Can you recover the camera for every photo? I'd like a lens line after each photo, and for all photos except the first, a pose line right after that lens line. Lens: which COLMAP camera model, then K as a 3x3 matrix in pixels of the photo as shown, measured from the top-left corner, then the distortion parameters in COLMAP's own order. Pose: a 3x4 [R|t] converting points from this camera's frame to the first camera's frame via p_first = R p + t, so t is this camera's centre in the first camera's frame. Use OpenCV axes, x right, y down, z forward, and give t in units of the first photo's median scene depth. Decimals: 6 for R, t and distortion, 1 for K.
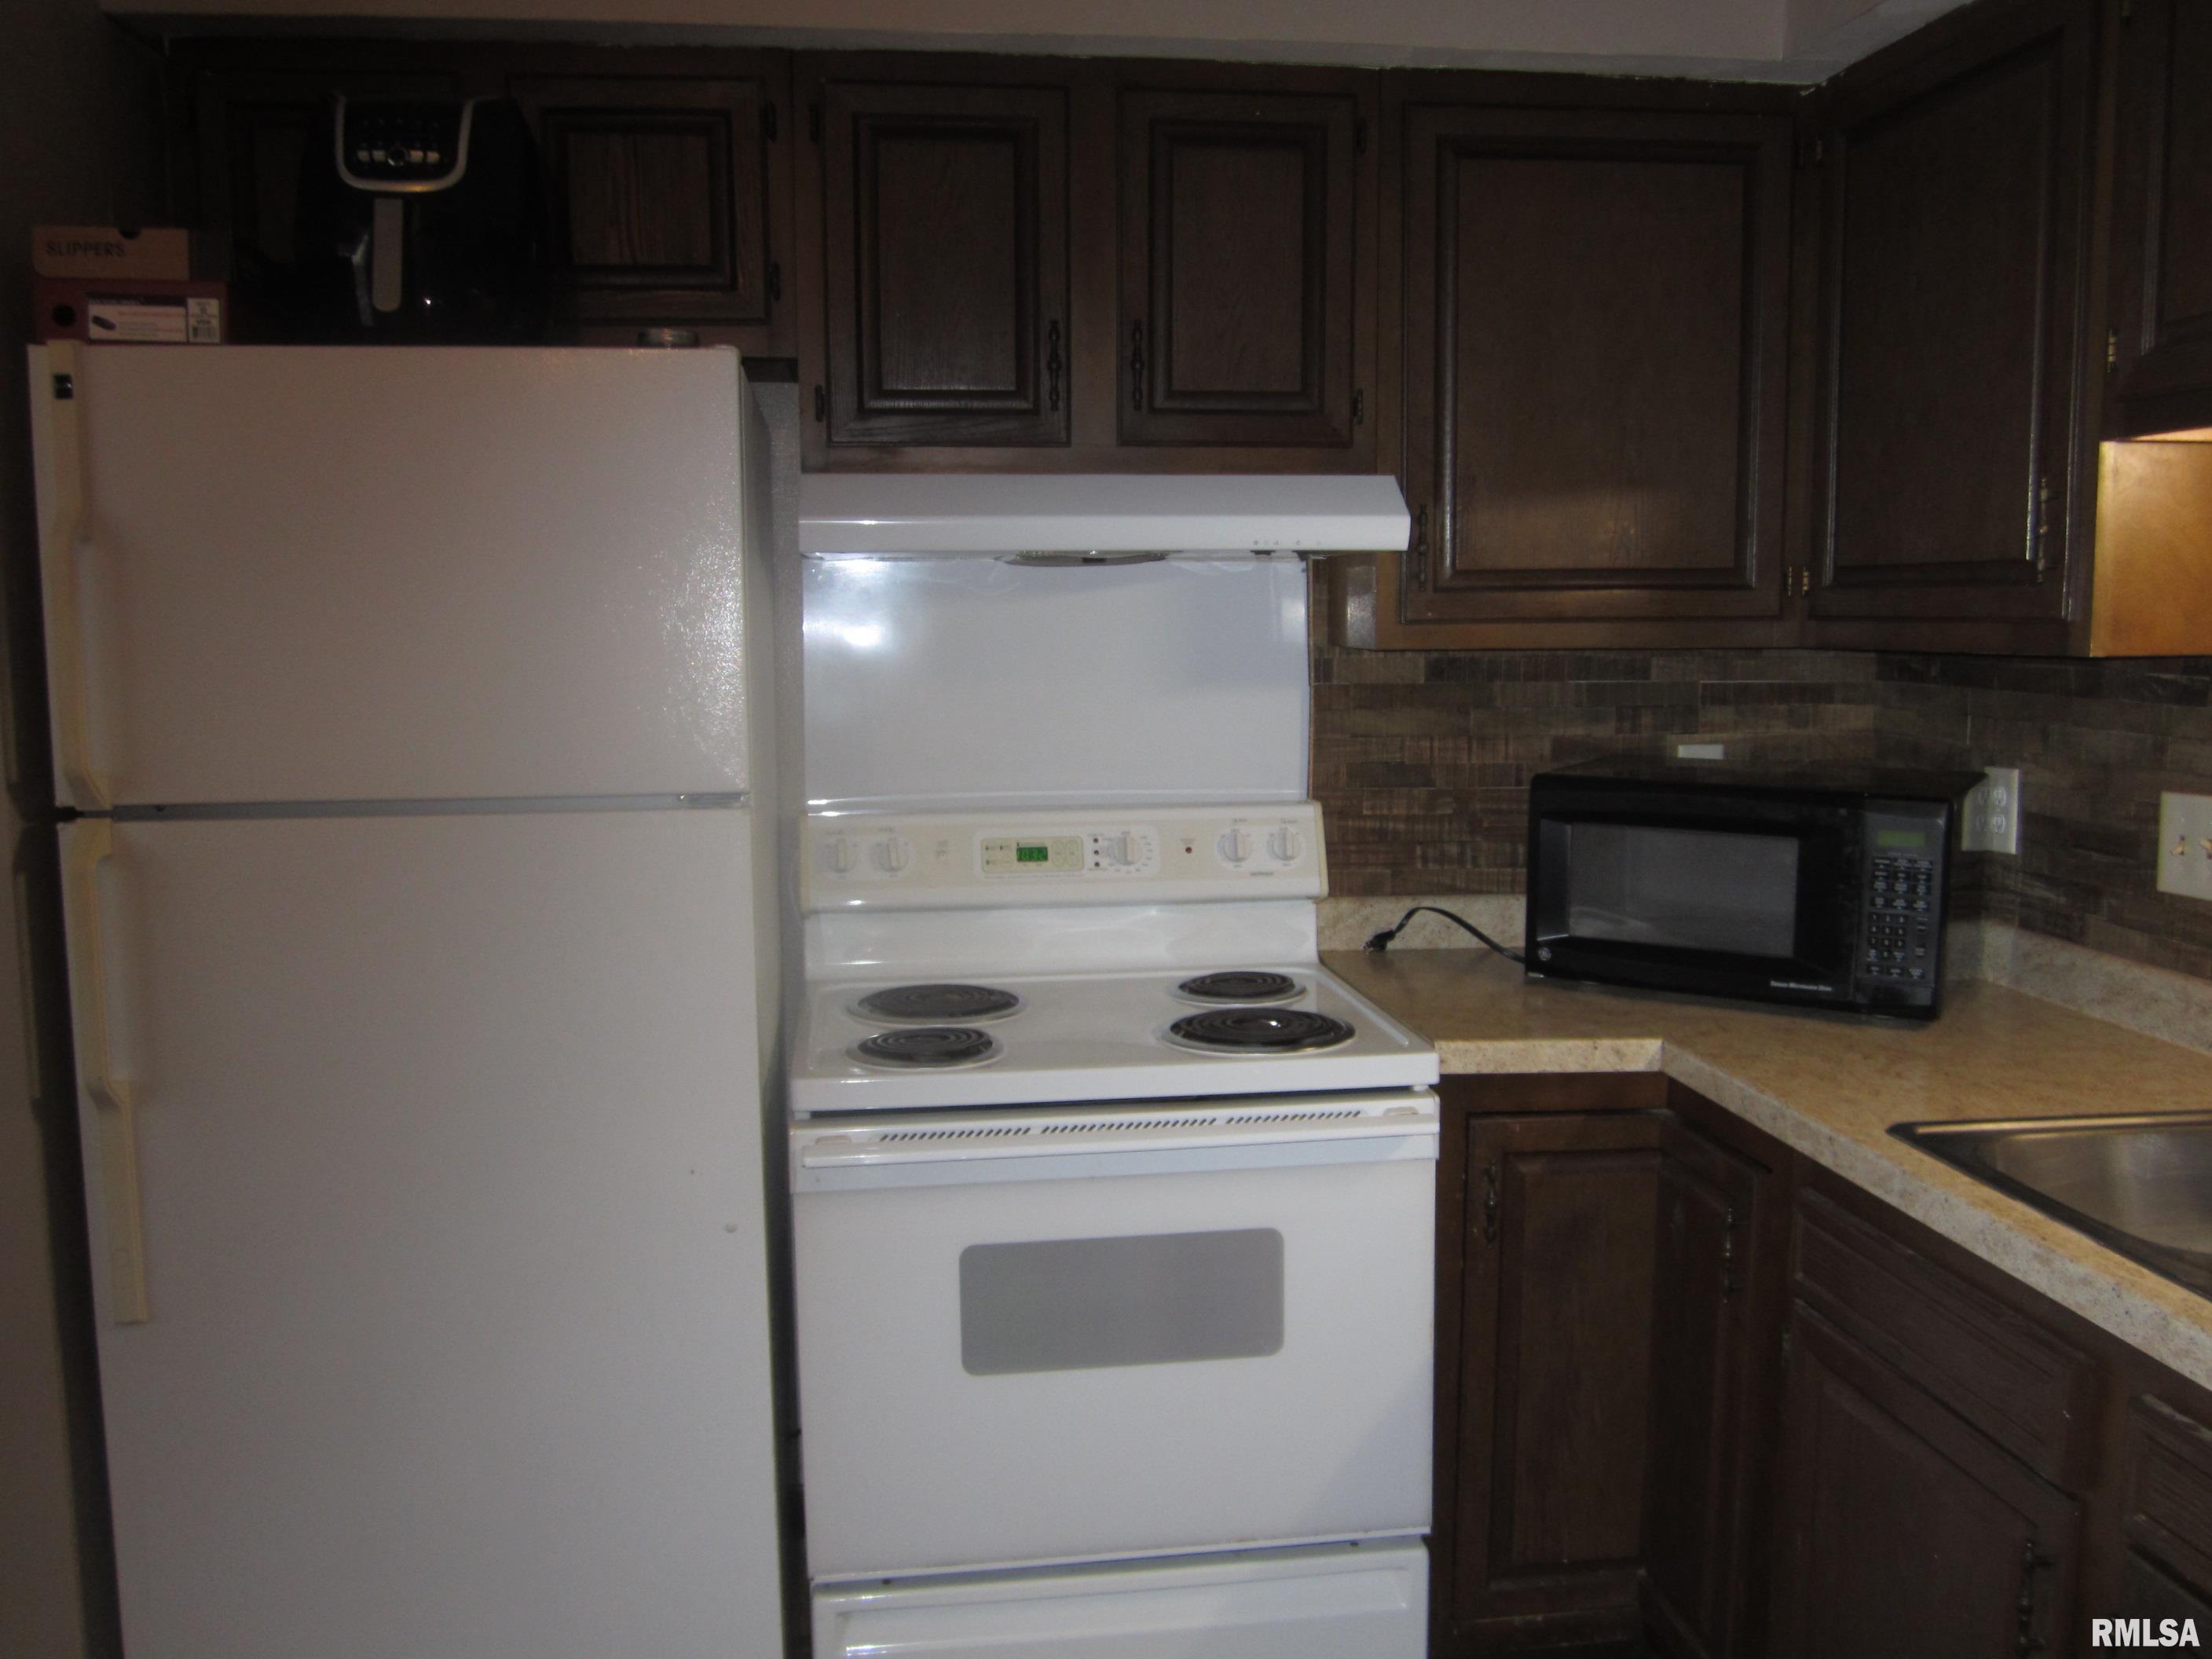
lens RADIAL K [[1846.3, 0, 1106.0], [0, 1846.3, 829.5], [0, 0, 1]] dist [-0.051365, 0.009414]
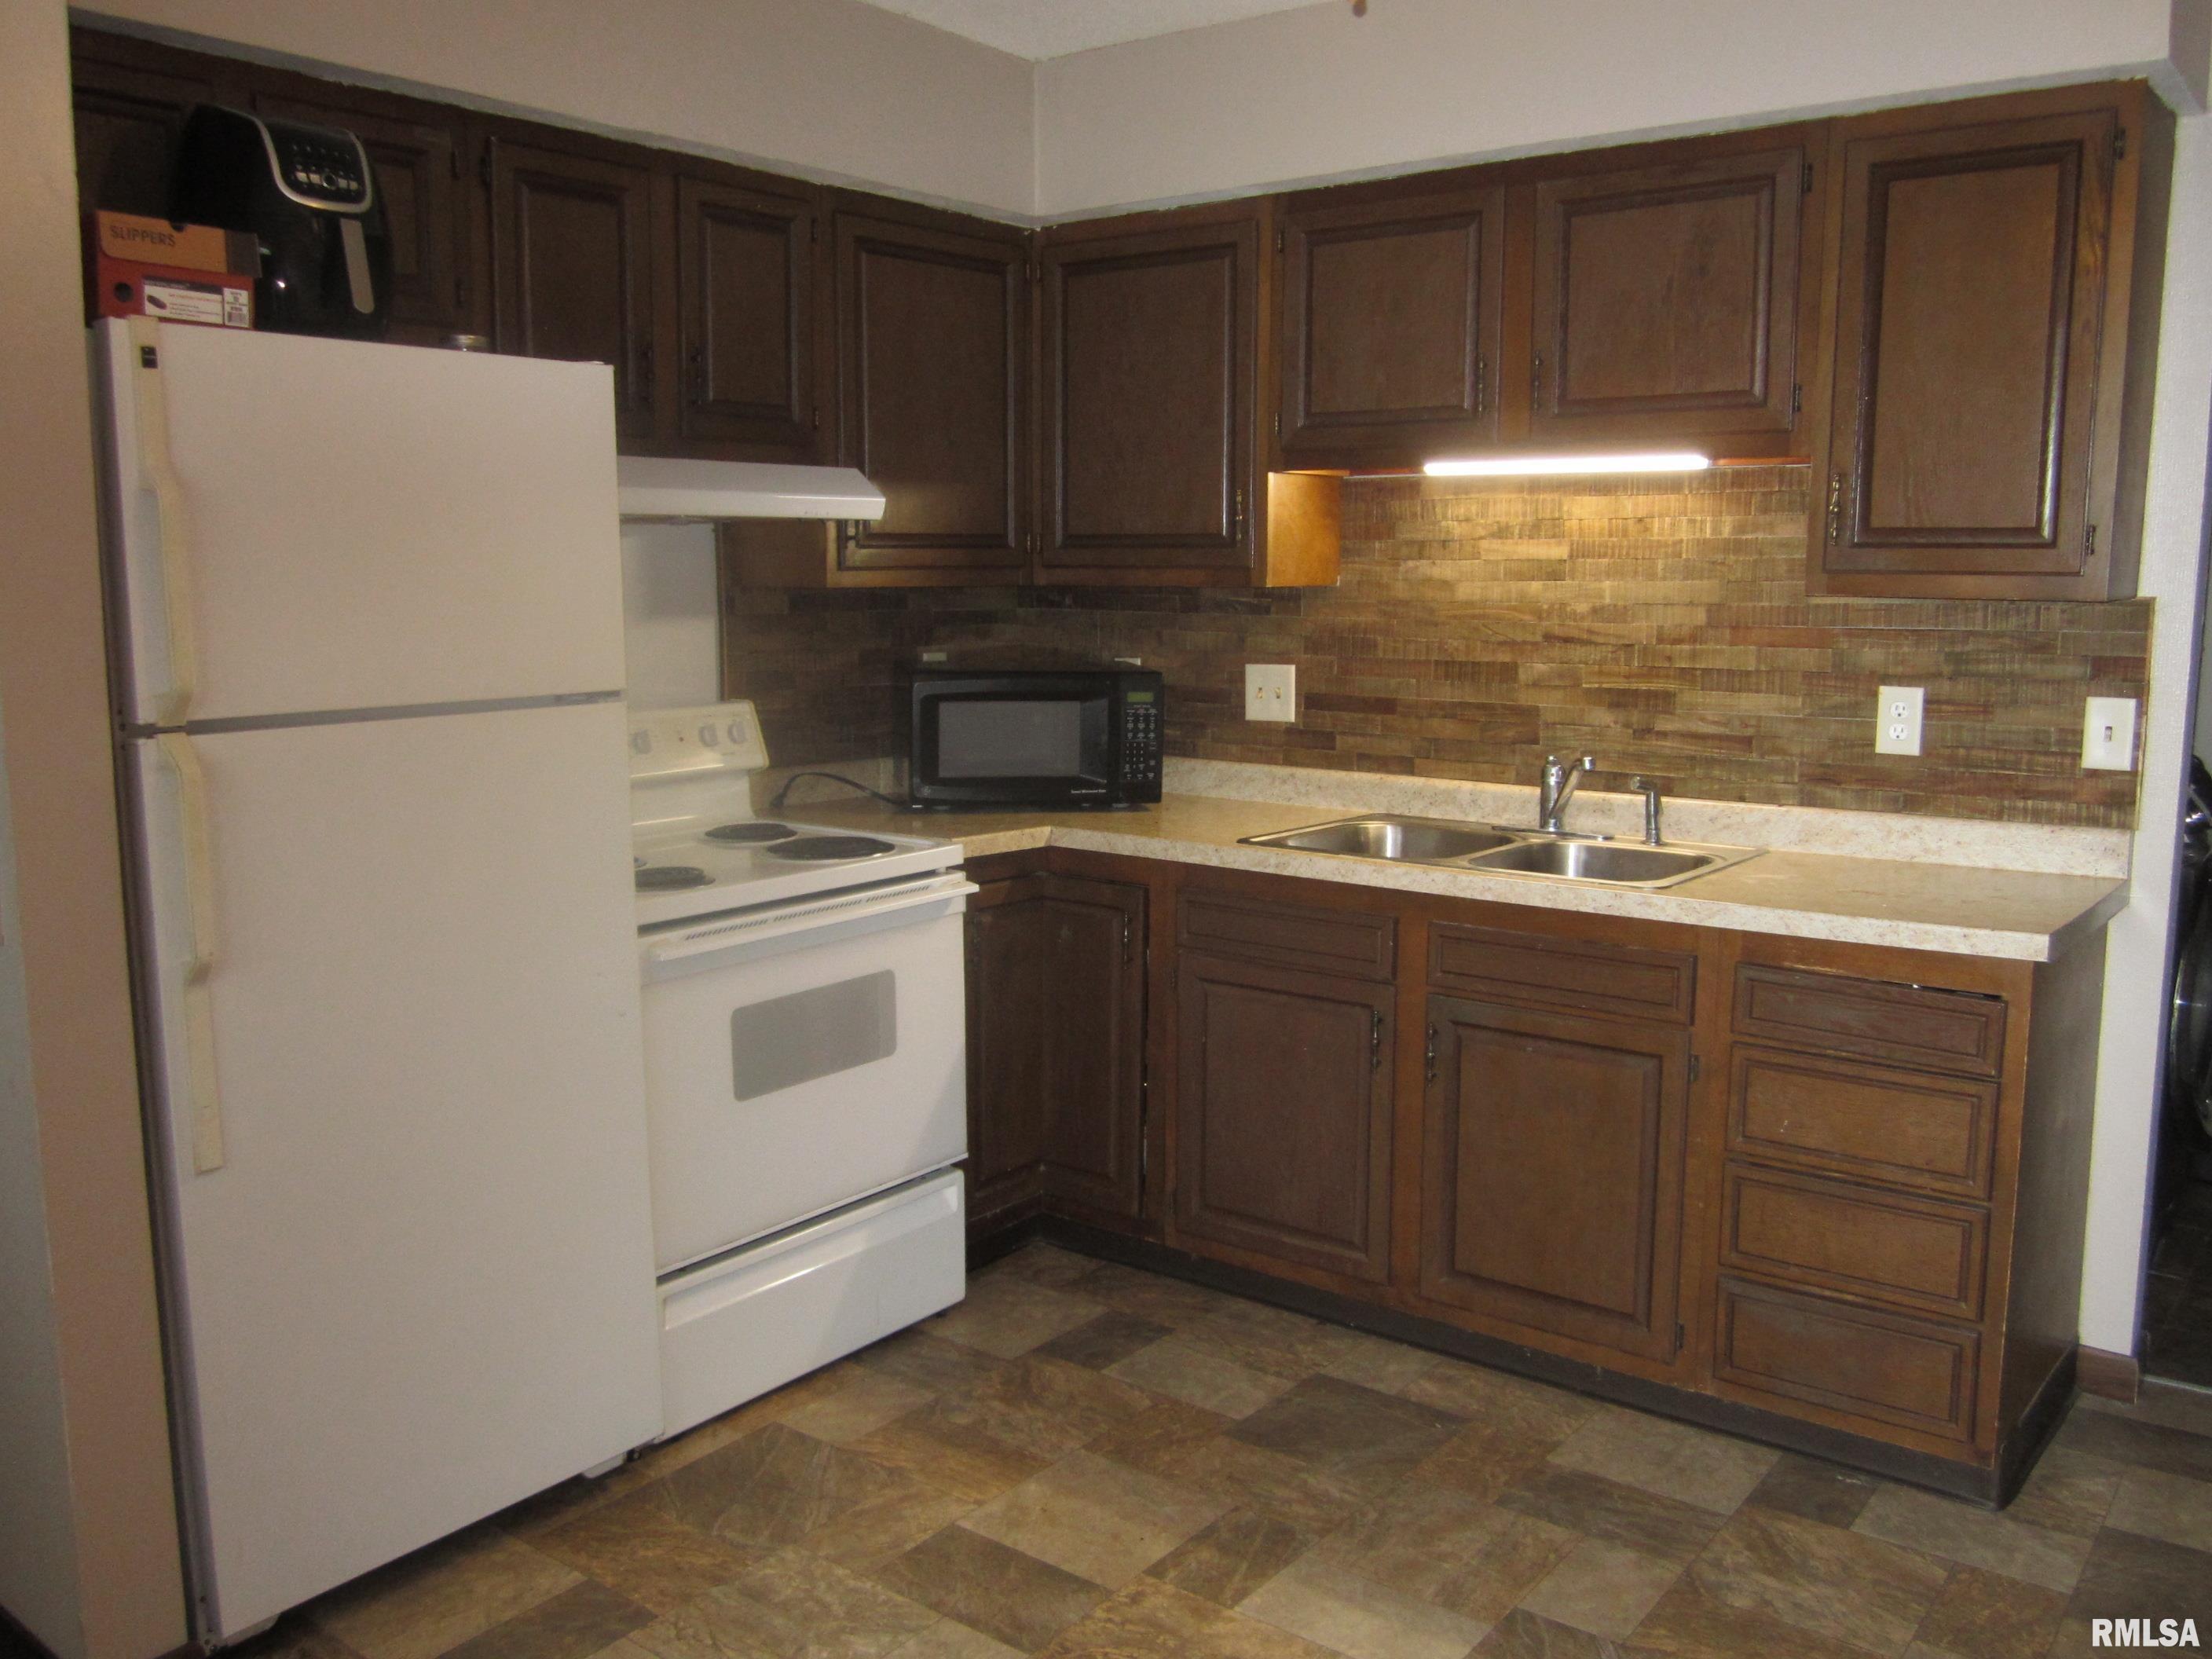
lens RADIAL K [[1846.3, 0, 1106.0], [0, 1846.3, 829.5], [0, 0, 1]] dist [-0.051365, 0.009414]
pose [[0.711363, -0.093317, 0.696602, -0.834687], [0.075965, 0.995549, 0.055790, 0.031106], [-0.698708, 0.013230, 0.715285, -0.210489]]
